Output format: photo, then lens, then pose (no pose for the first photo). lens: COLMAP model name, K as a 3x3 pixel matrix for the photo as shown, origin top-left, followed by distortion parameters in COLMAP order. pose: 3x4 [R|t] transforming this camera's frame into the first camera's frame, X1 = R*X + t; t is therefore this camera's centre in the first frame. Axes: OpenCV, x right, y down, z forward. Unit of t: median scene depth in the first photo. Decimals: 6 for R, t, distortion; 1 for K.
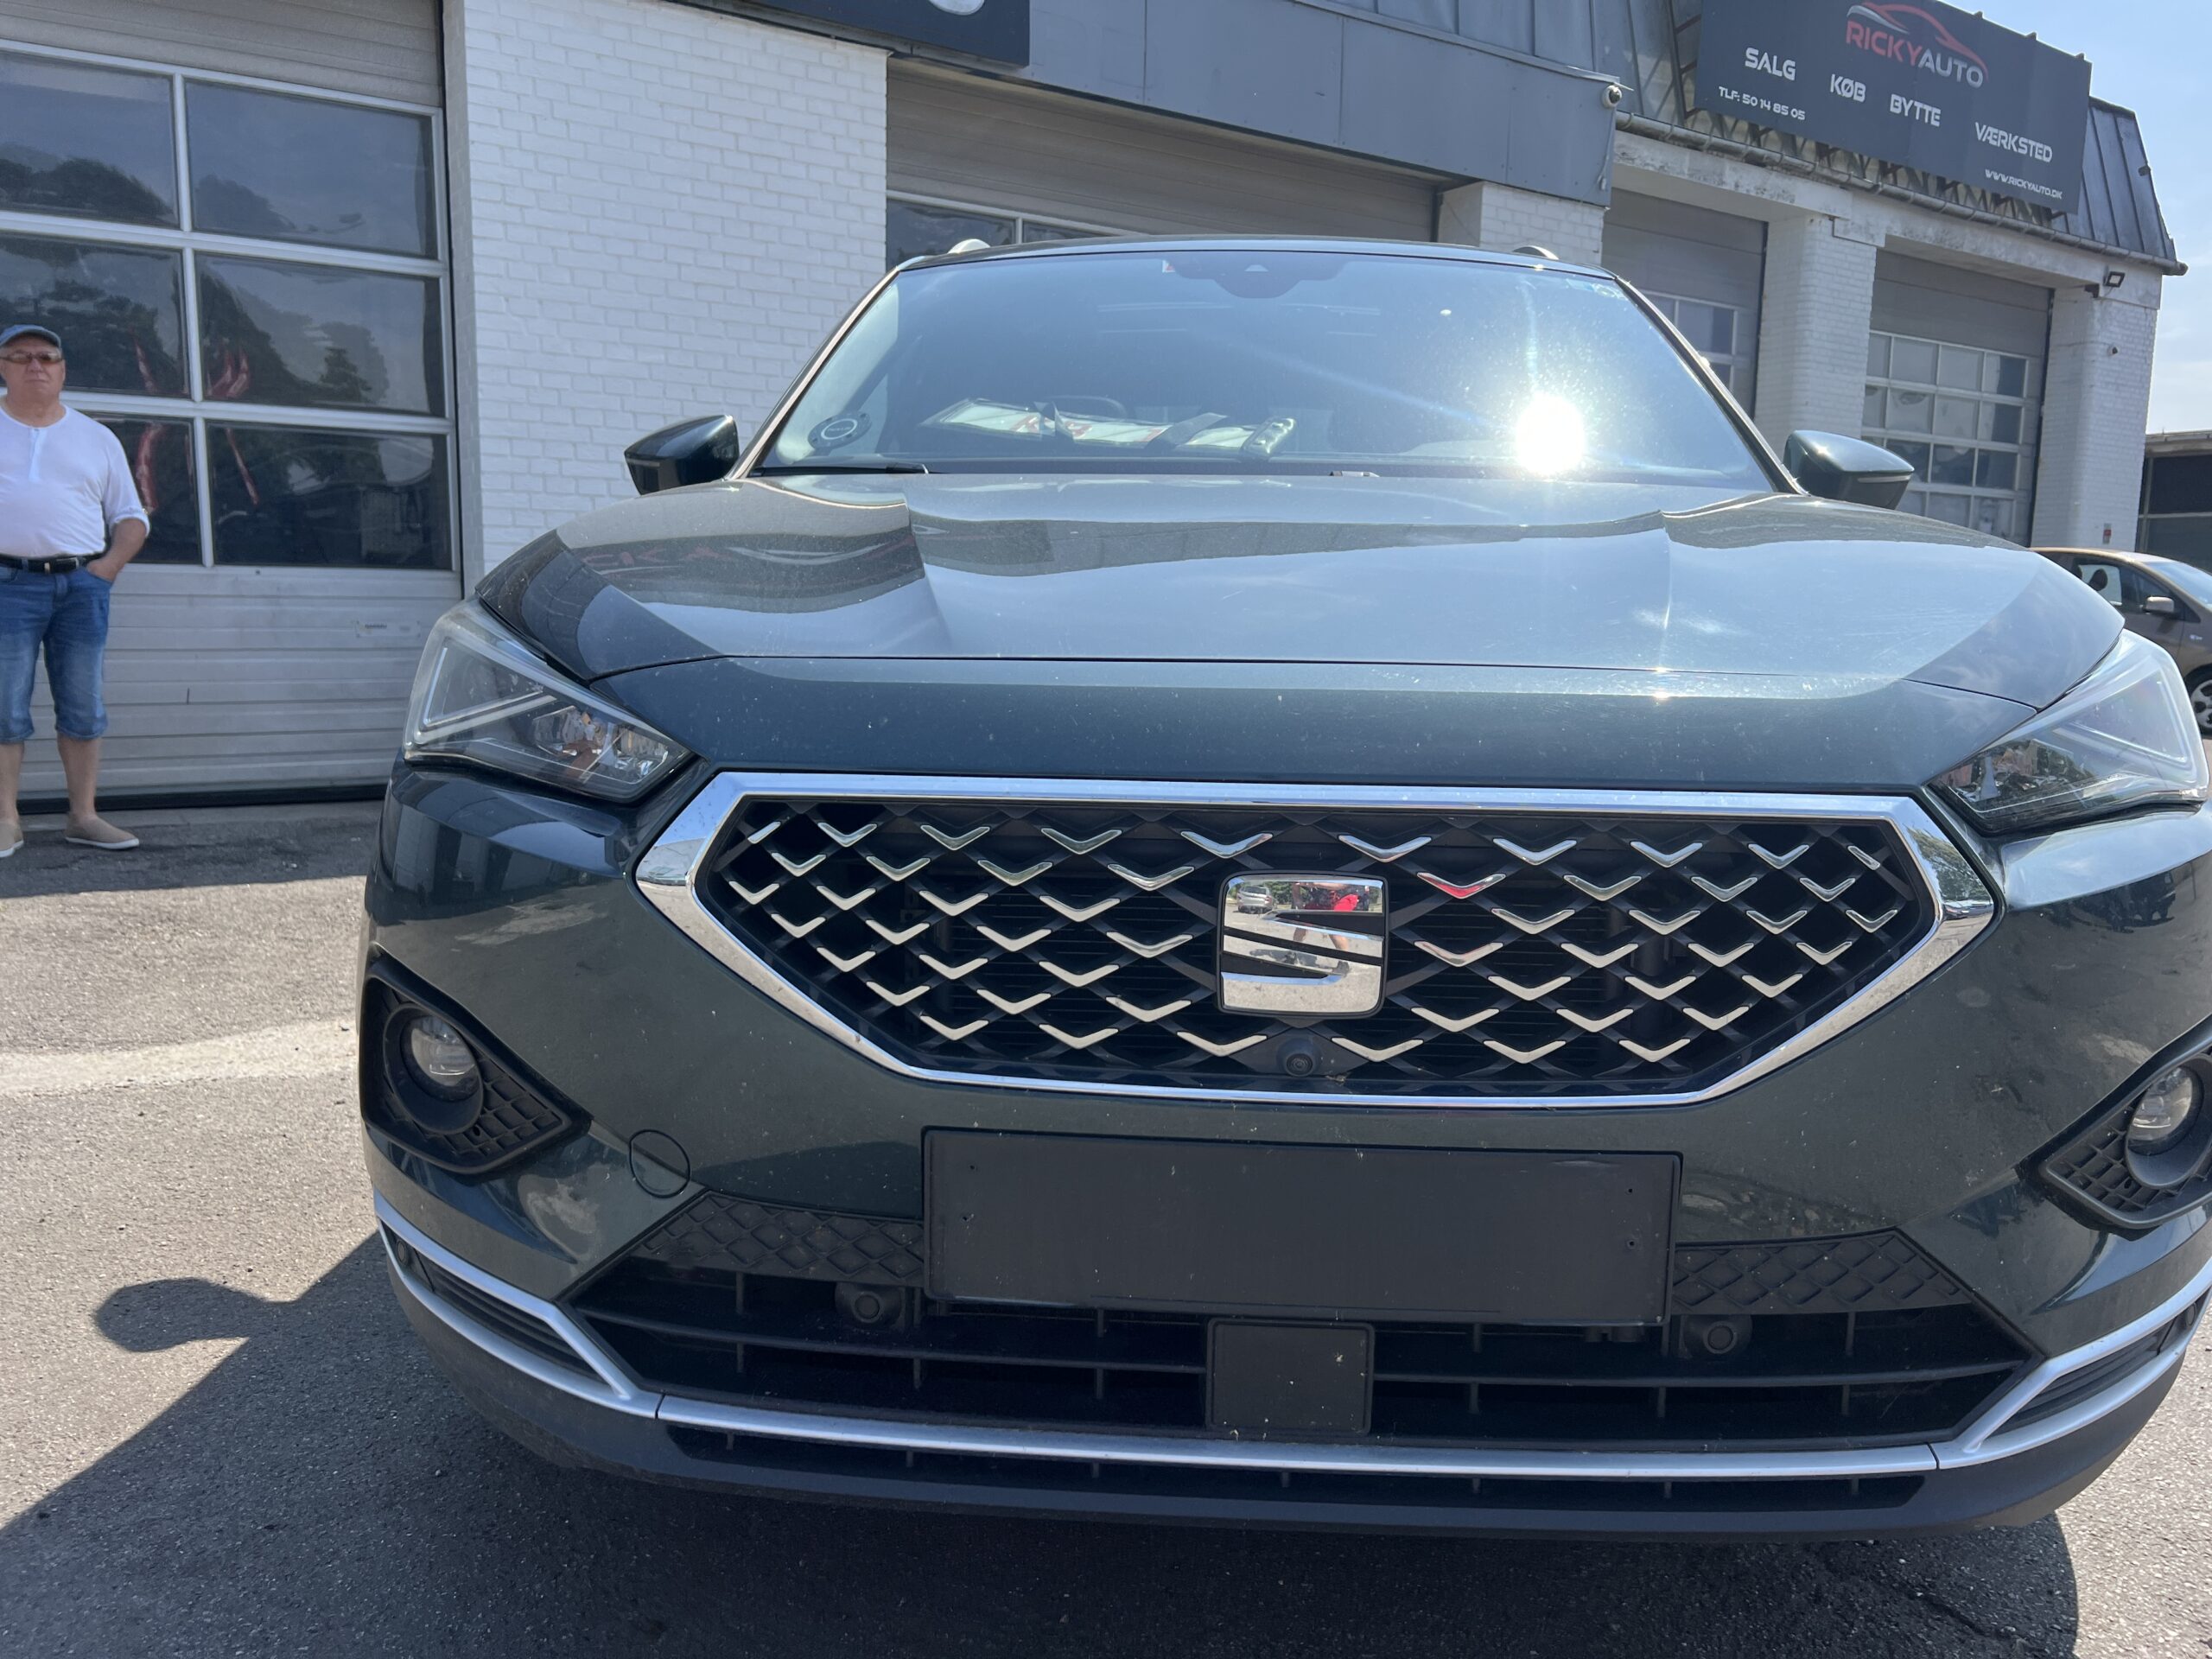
lens RADIAL K [[1681.9, 0, 1173.8], [0, 1681.9, 816.1], [0, 0, 1]] dist [0.047396, -0.064204]
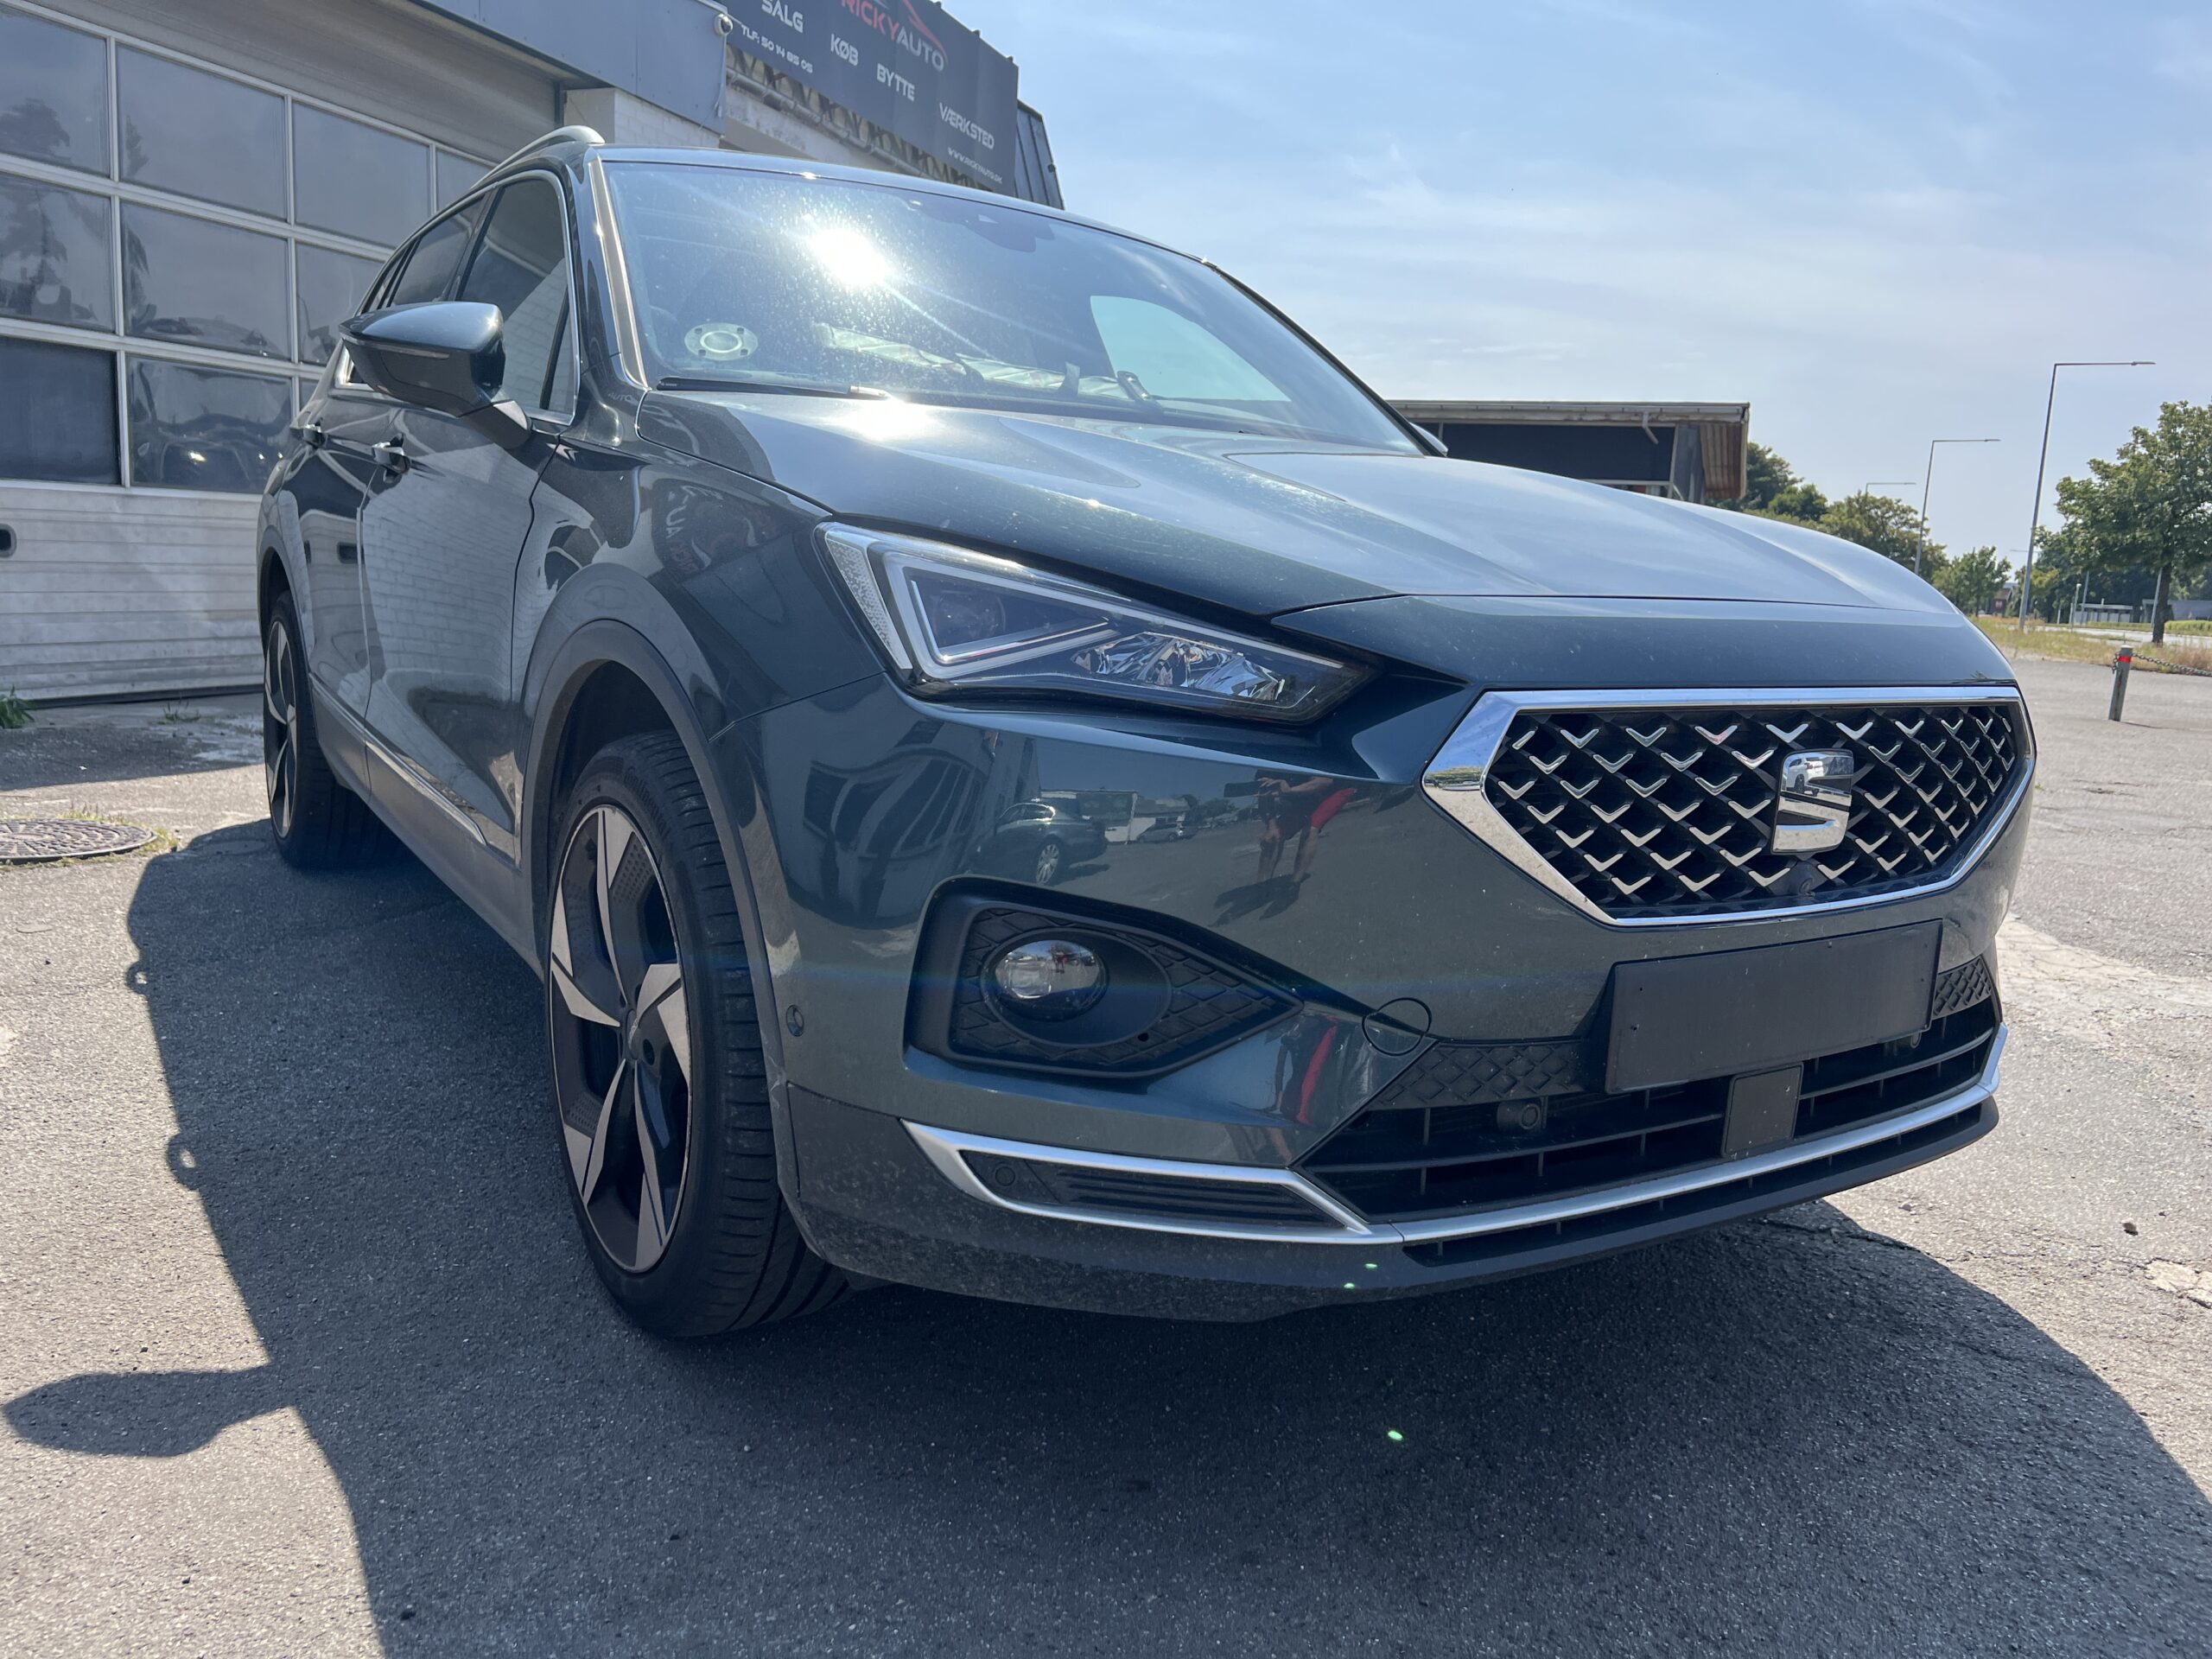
lens RADIAL K [[1681.9, 0, 1132.5], [0, 1681.9, 792.5], [0, 0, 1]] dist [0.047396, -0.064204]
pose [[0.805487, -0.059904, 0.589578, -0.698467], [0.039597, 0.998095, 0.047313, -0.012518], [-0.591289, -0.014764, 0.806324, 0.102662]]
